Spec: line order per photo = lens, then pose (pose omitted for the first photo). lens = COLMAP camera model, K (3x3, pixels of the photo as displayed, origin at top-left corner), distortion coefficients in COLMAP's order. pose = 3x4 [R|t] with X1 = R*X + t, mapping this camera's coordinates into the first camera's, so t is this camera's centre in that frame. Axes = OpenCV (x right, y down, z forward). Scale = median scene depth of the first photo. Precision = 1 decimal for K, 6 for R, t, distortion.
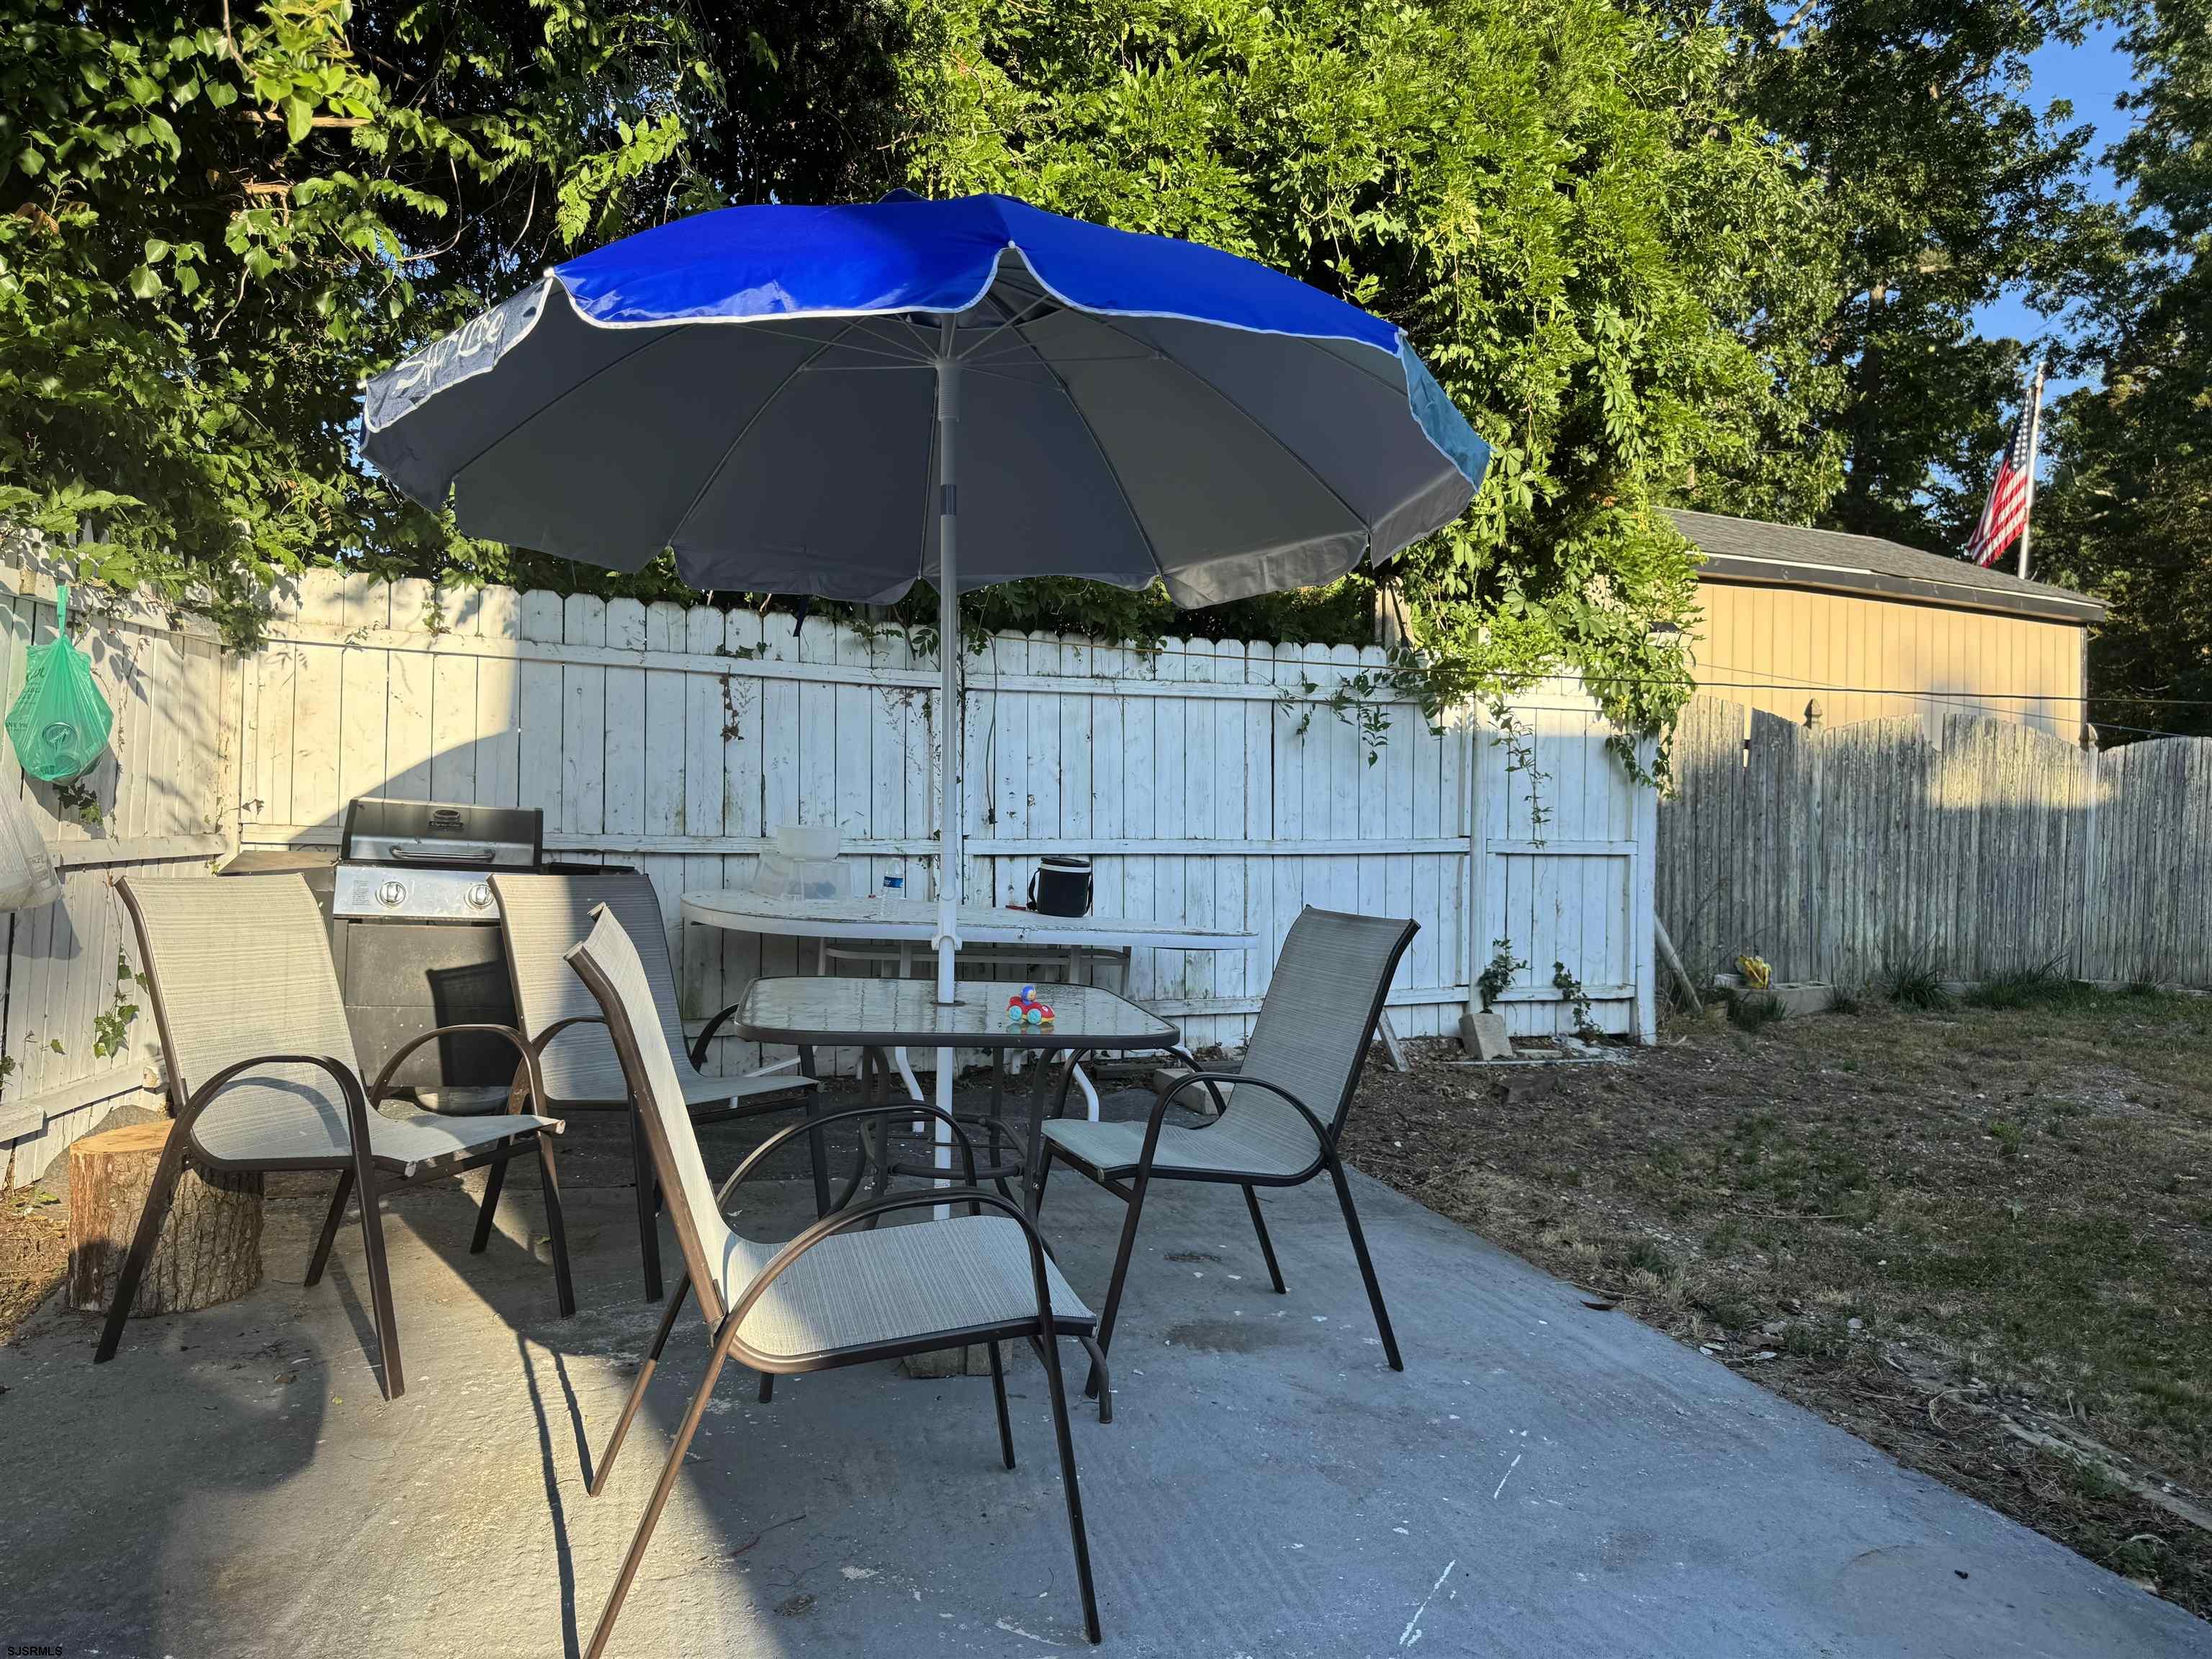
lens RADIAL K [[1563.9, 0, 1106.6], [0, 1563.9, 831.4], [0, 0, 1]] dist [0.047309, -0.079102]
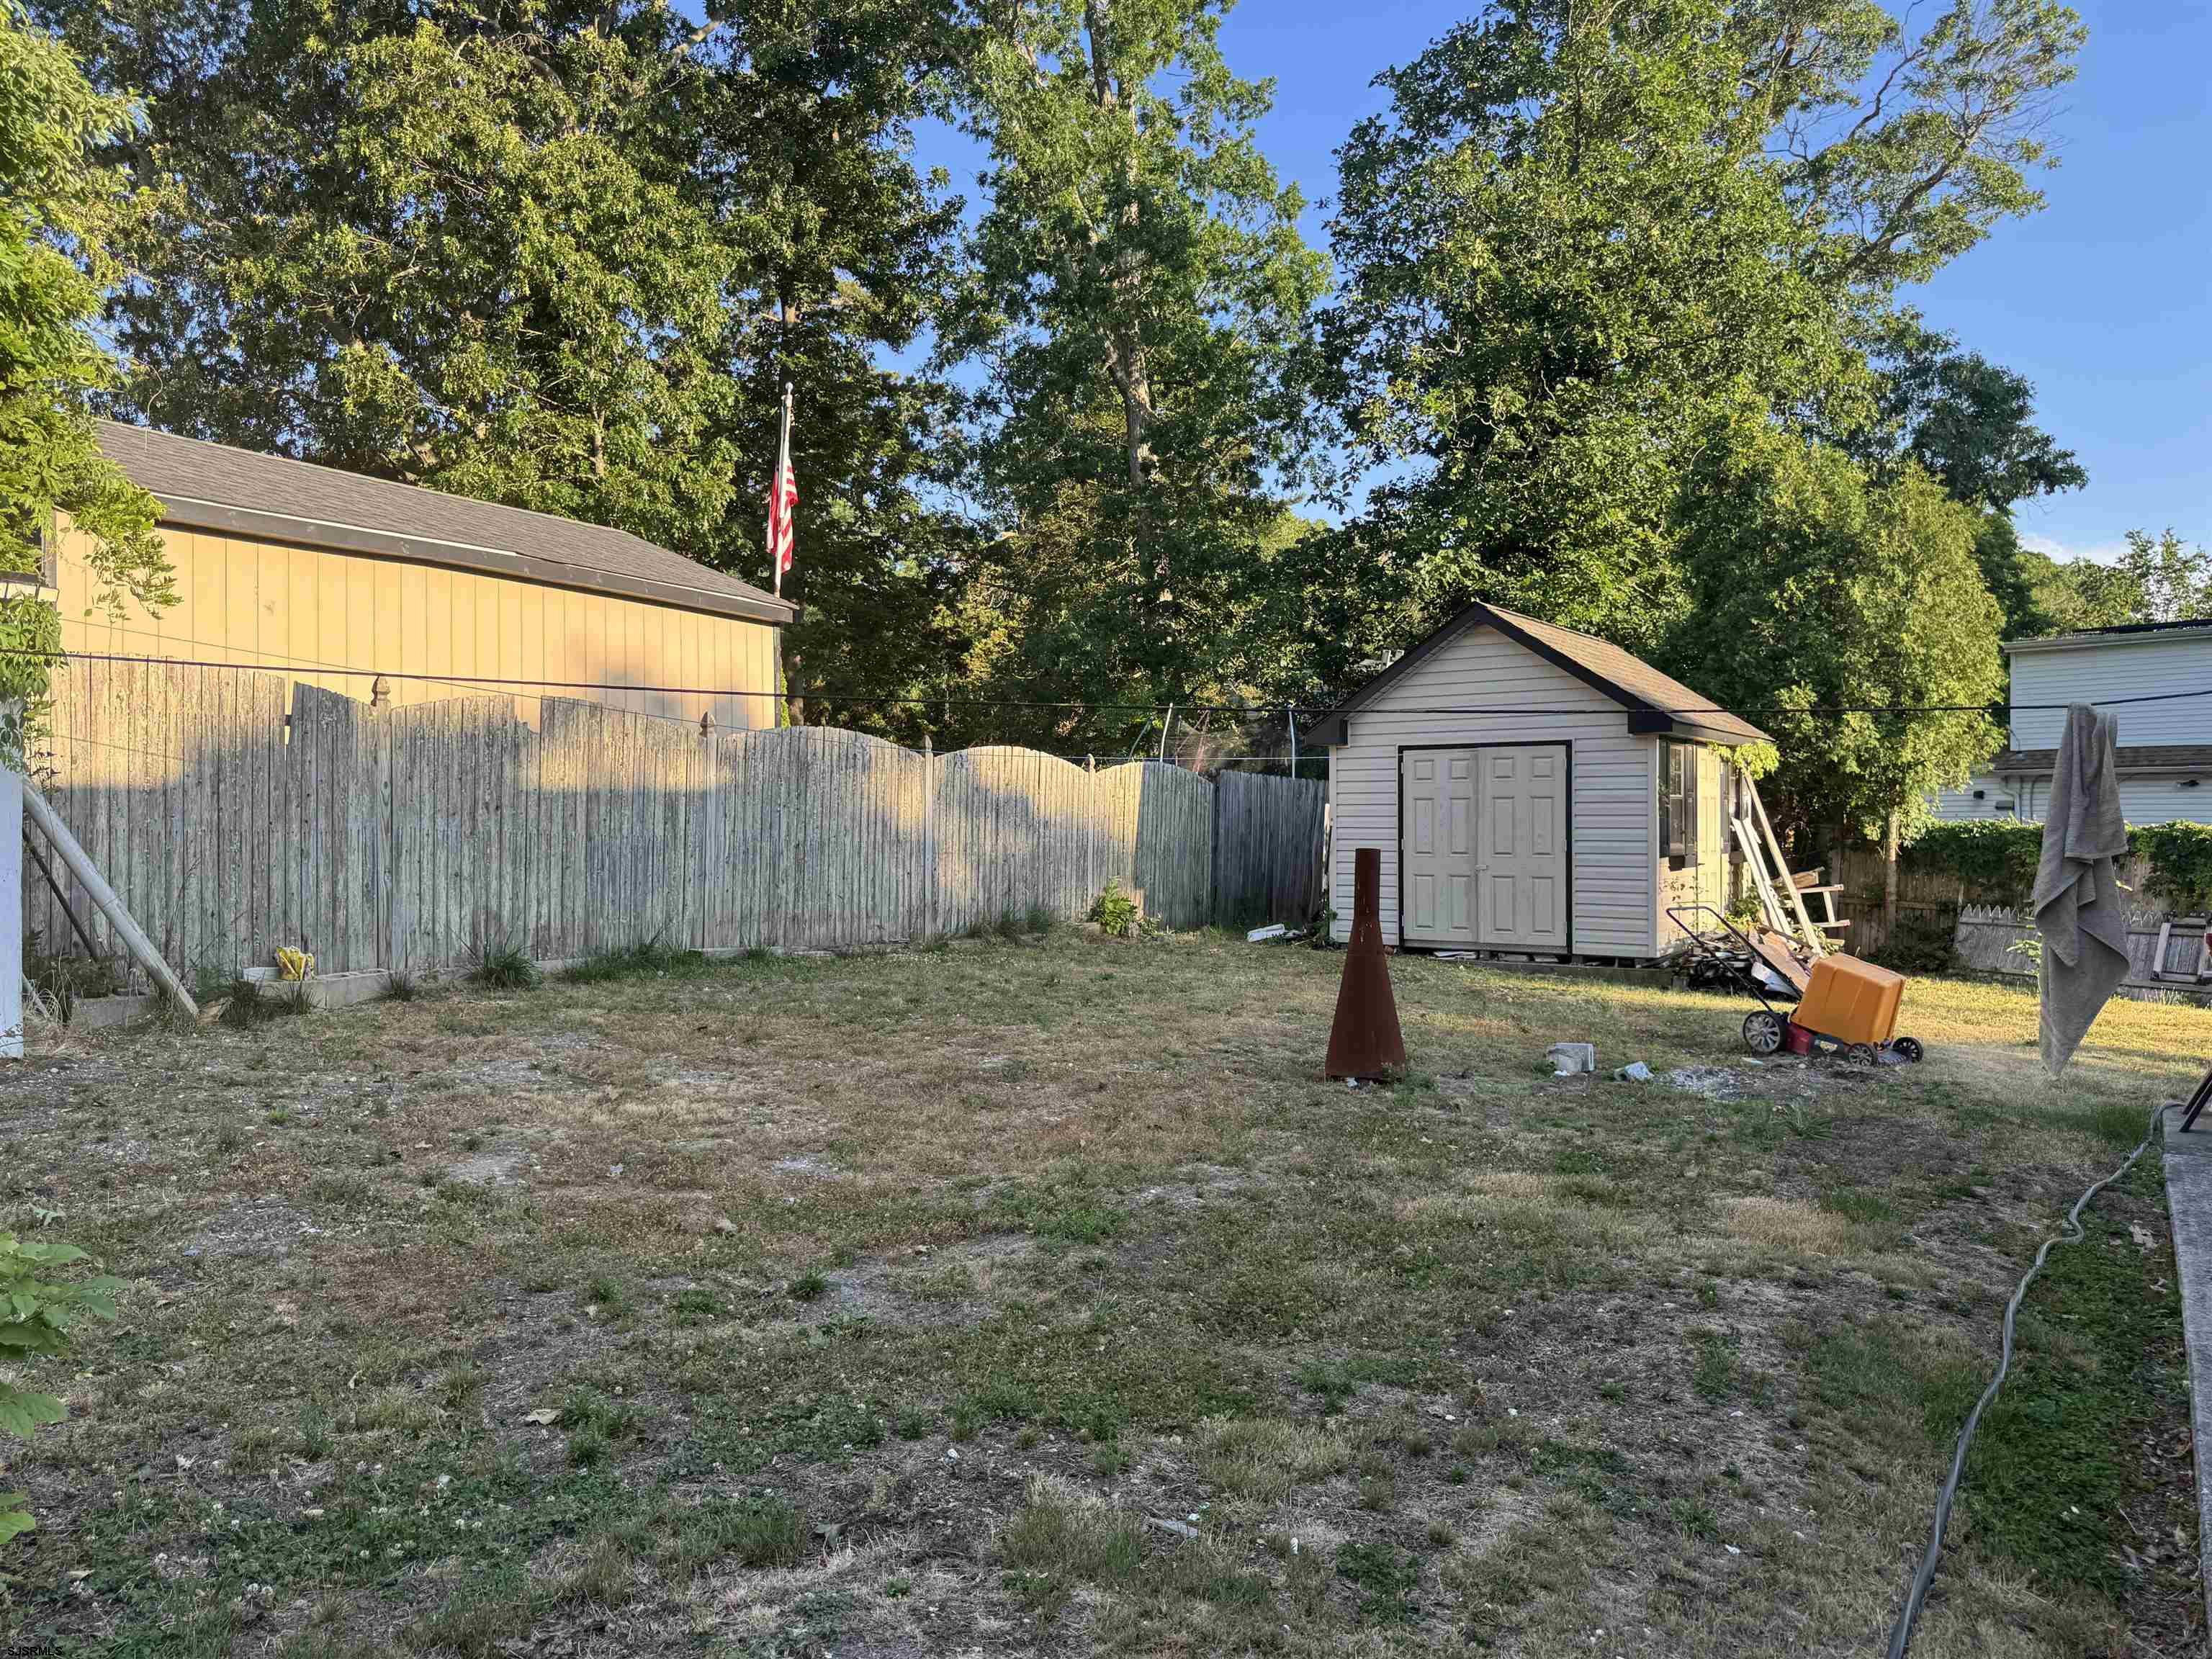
lens RADIAL K [[1563.9, 0, 1107.0], [0, 1563.9, 829.2], [0, 0, 1]] dist [0.047309, -0.079102]
pose [[0.829851, -0.014945, 0.557786, 0.264435], [0.012545, 0.999888, 0.008126, 0.007176], [-0.557845, 0.000254, 0.829945, -0.044391]]
